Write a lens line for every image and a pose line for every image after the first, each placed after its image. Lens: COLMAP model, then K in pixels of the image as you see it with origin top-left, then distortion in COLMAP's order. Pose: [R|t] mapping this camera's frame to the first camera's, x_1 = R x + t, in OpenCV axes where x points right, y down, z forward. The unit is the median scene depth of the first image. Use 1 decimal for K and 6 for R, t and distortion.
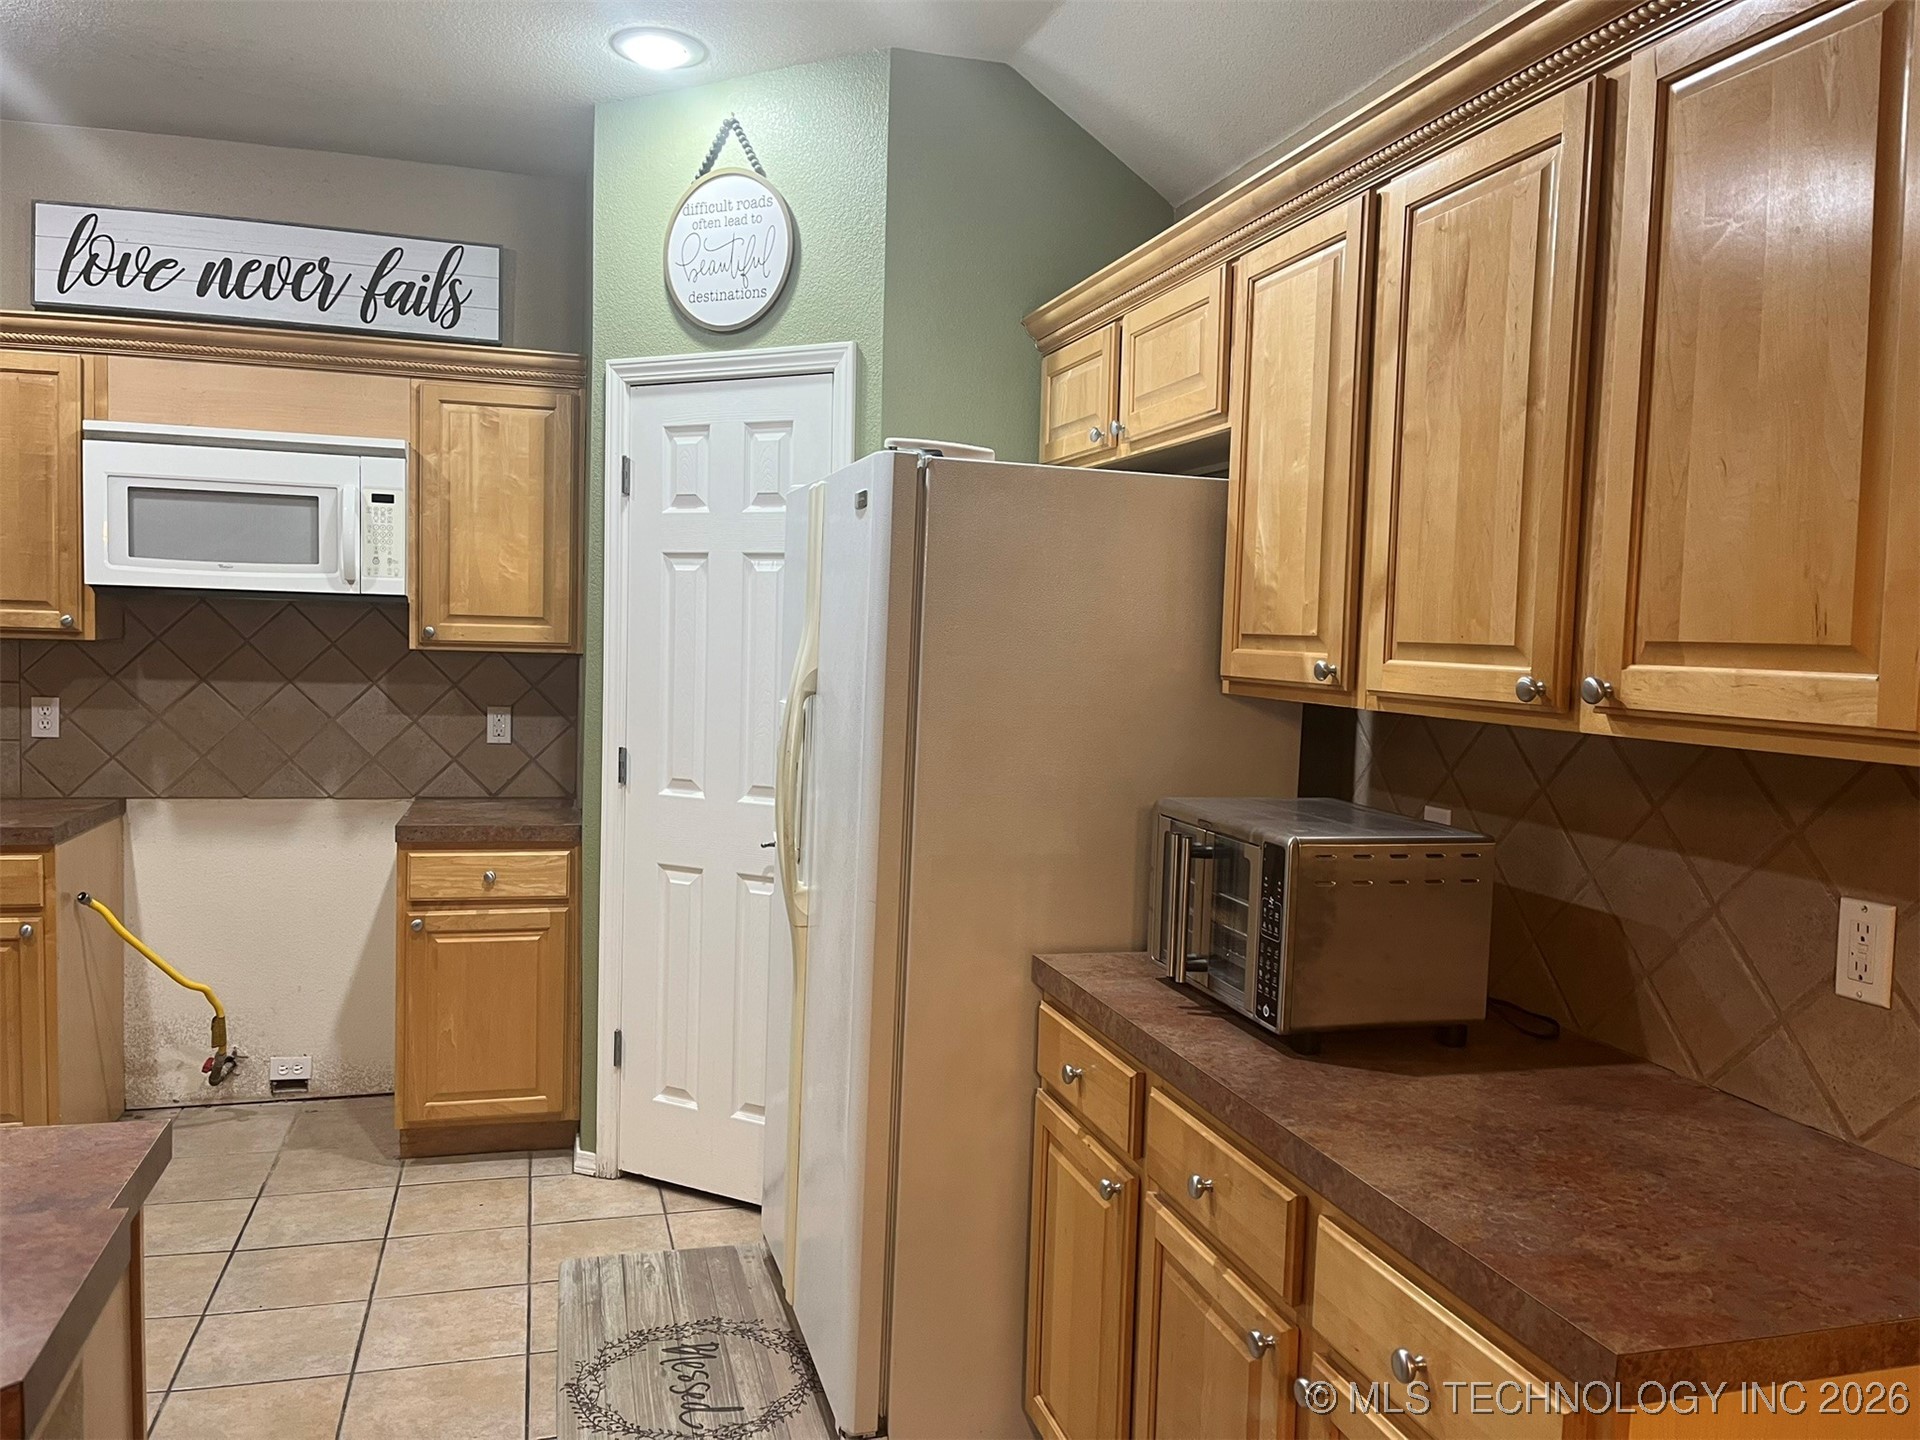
lens RADIAL K [[1466.8, 0, 960.0], [0, 1466.8, 720.0], [0, 0, 1]] dist [0.046257, -0.005175]
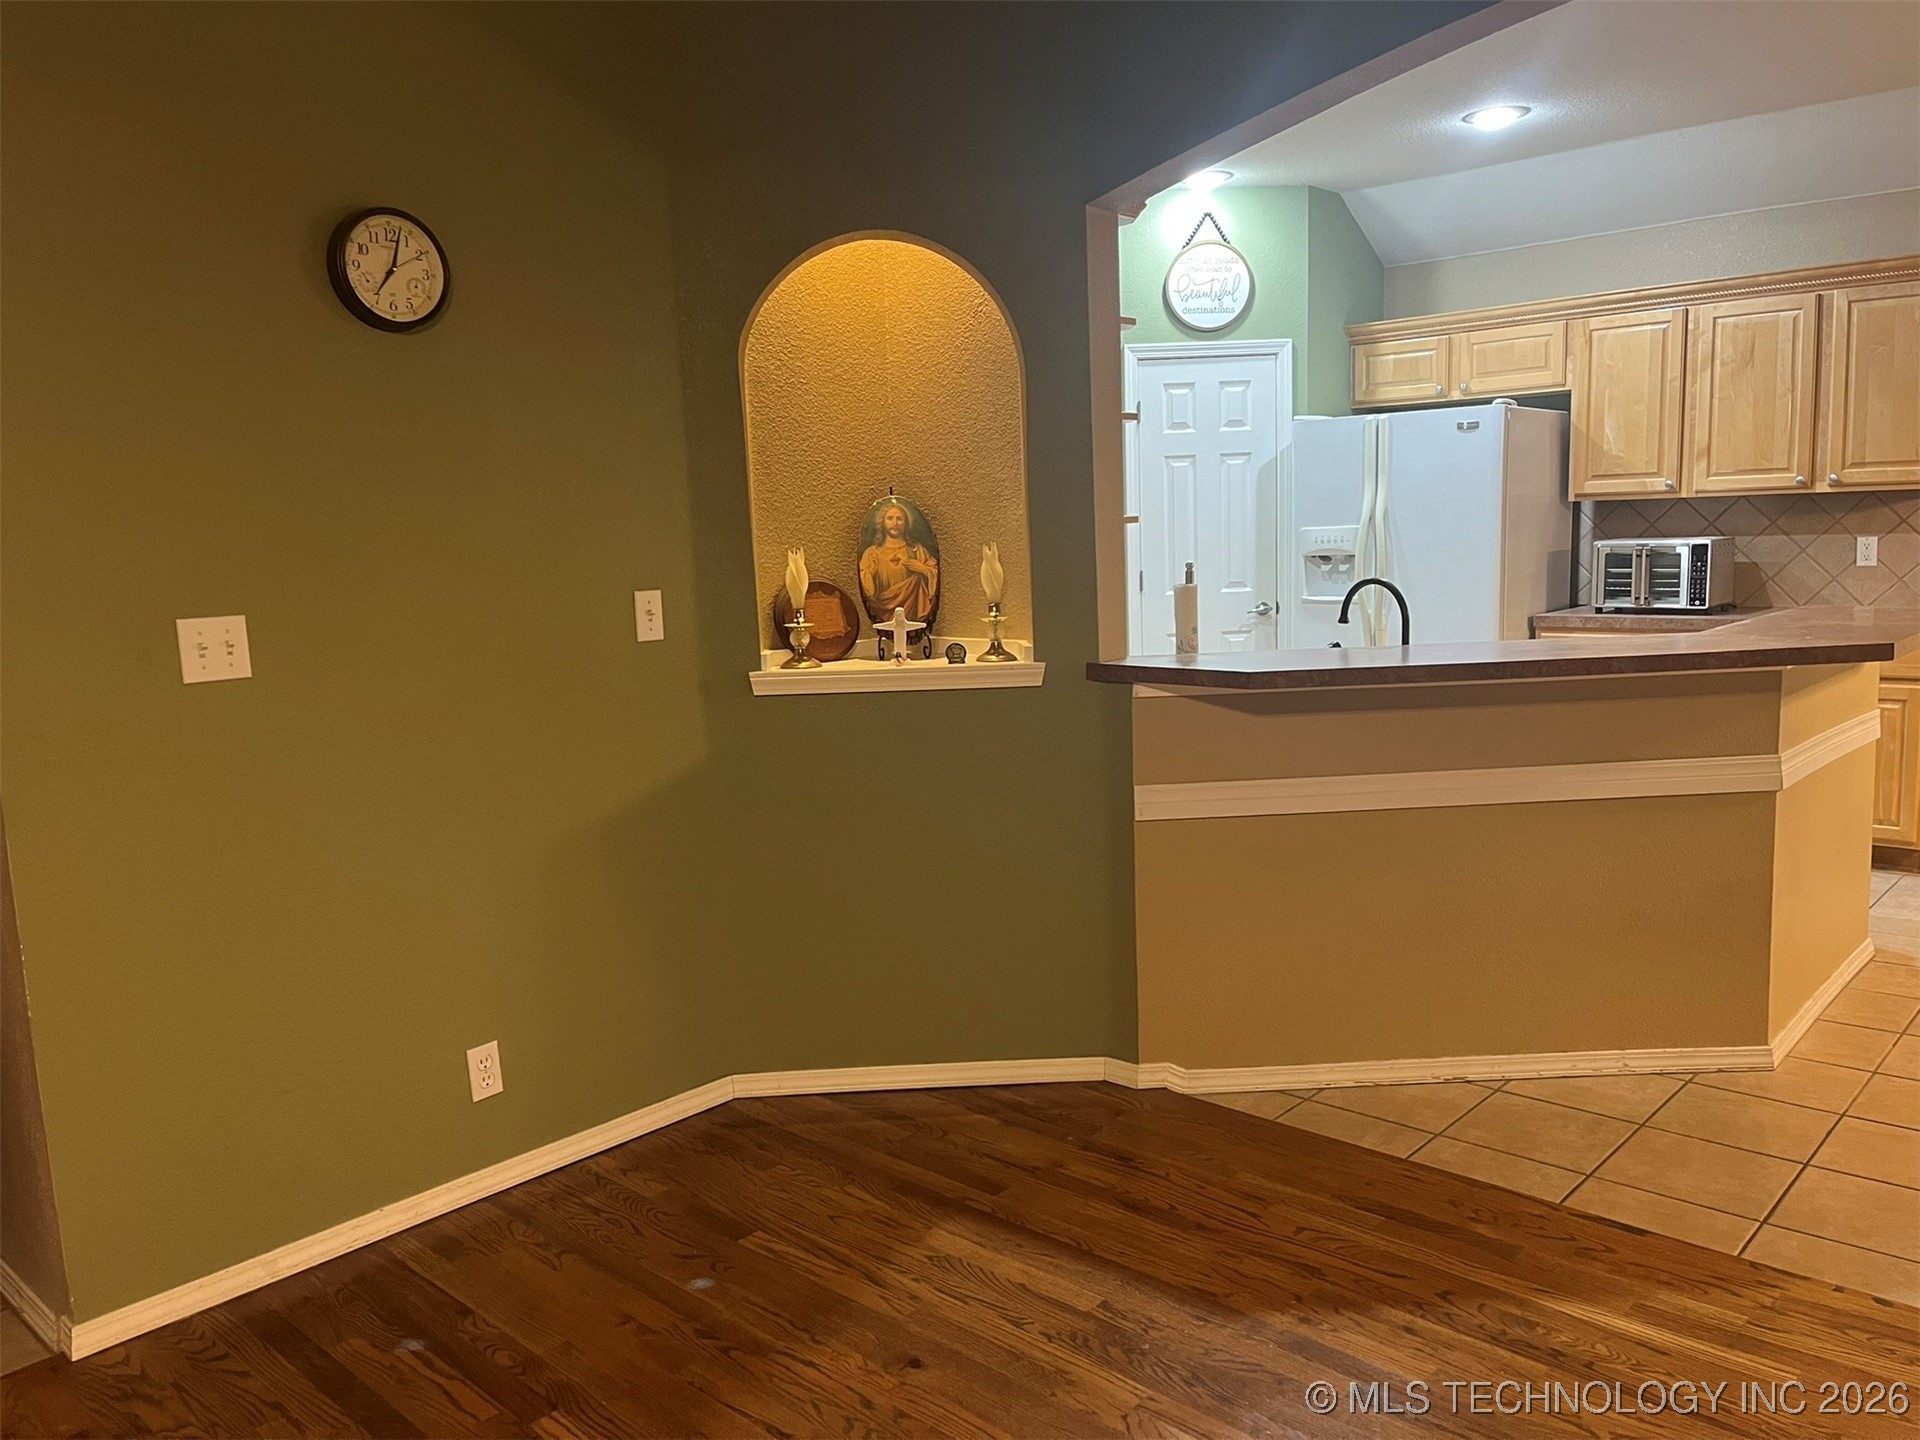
lens RADIAL K [[1466.8, 0, 960.0], [0, 1466.8, 720.0], [0, 0, 1]] dist [0.046257, -0.005175]
pose [[0.847817, -0.135962, 0.512563, -2.321501], [0.094845, 0.989866, 0.105691, -0.016842], [-0.521739, -0.040992, 0.852120, -0.666111]]
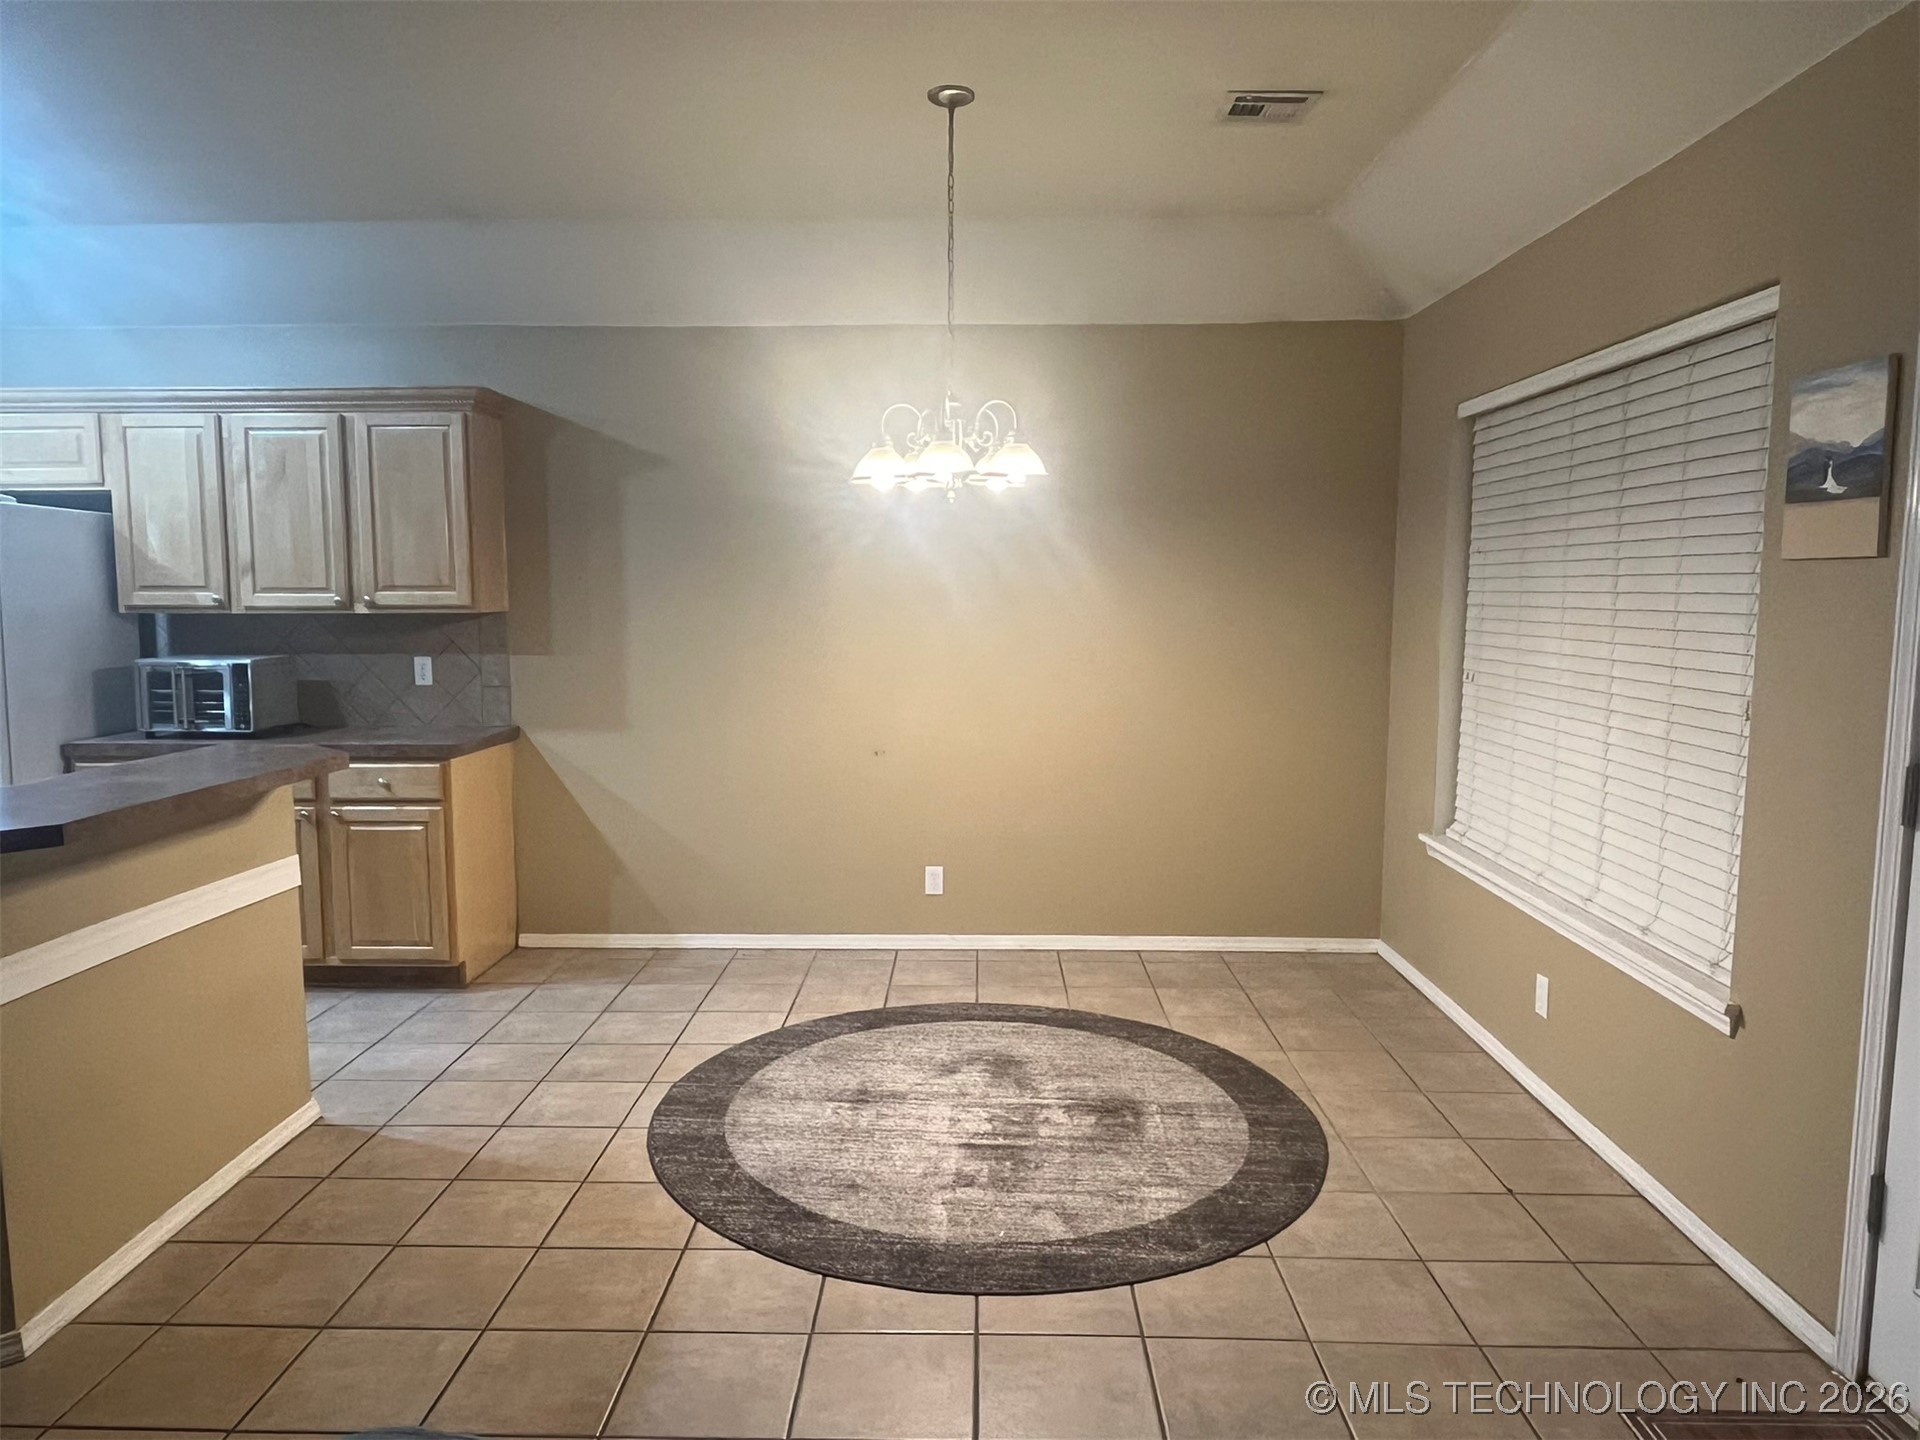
lens RADIAL K [[1292.7, 0, 960.0], [0, 1292.7, 720.0], [0, 0, 1]] dist [0.001112, -0.029635]
pose [[0.286235, -0.130051, 0.949293, -1.518378], [0.065009, 0.991099, 0.116176, -0.002512], [-0.955952, 0.028459, 0.292142, -0.864094]]
